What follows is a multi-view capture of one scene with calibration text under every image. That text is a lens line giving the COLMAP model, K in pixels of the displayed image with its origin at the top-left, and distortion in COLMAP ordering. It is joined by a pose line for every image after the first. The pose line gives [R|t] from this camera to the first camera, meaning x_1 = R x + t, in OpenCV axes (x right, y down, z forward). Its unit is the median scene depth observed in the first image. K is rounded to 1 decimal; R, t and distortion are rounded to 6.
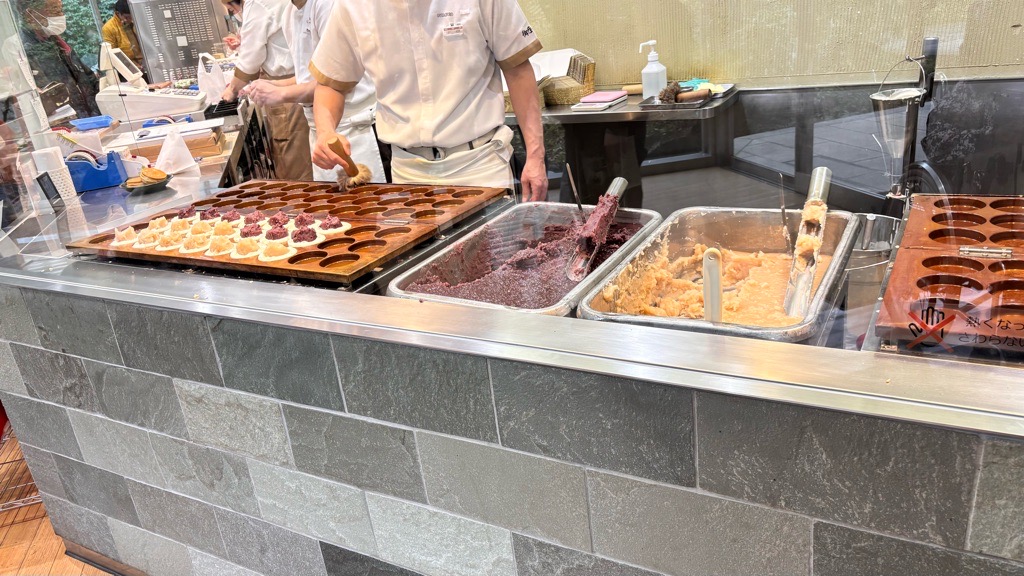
lens RADIAL K [[767.1, 0, 512.6], [0, 767.1, 277.6], [0, 0, 1]] dist [0.010539, -0.010908]
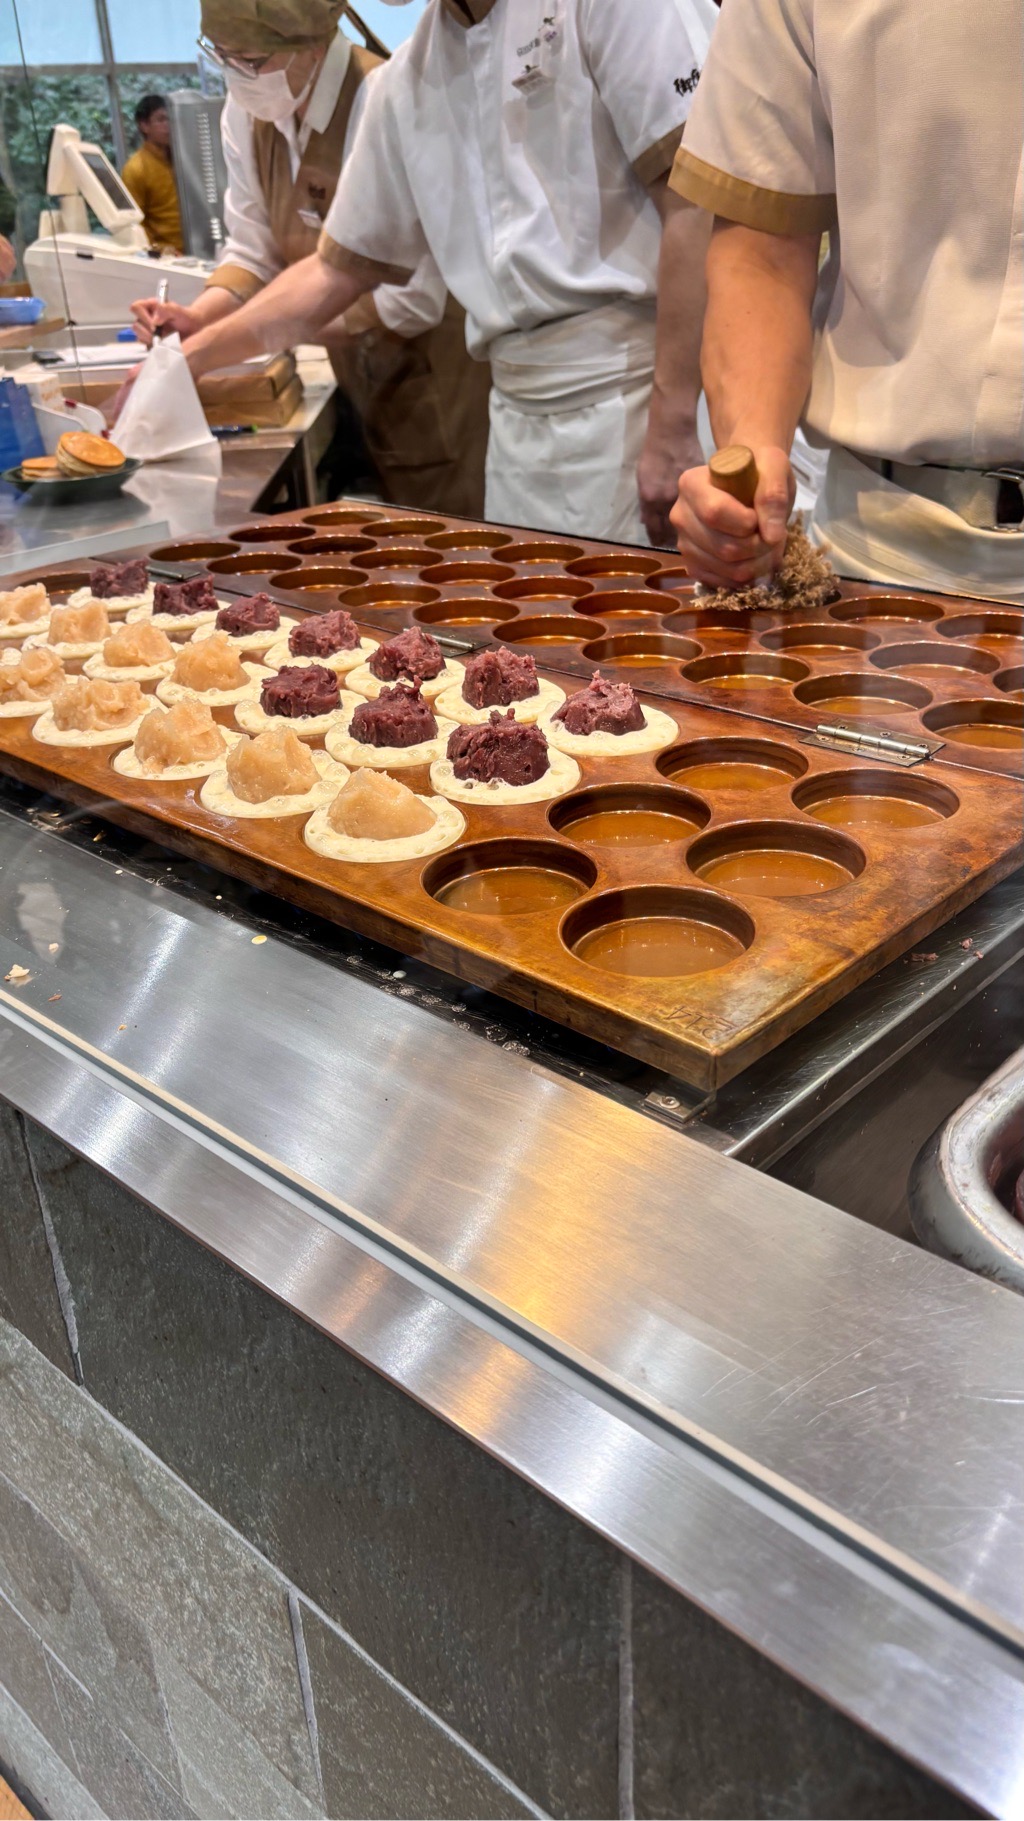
lens RADIAL K [[1364.2, 0, 524.1], [0, 1364.2, 925.0], [0, 0, 1]] dist [0.010539, -0.010908]
pose [[0.969378, 0.180044, -0.167004, -0.174568], [-0.155302, 0.976253, 0.151032, -0.065035], [0.190231, -0.120471, 0.974320, 0.551481]]
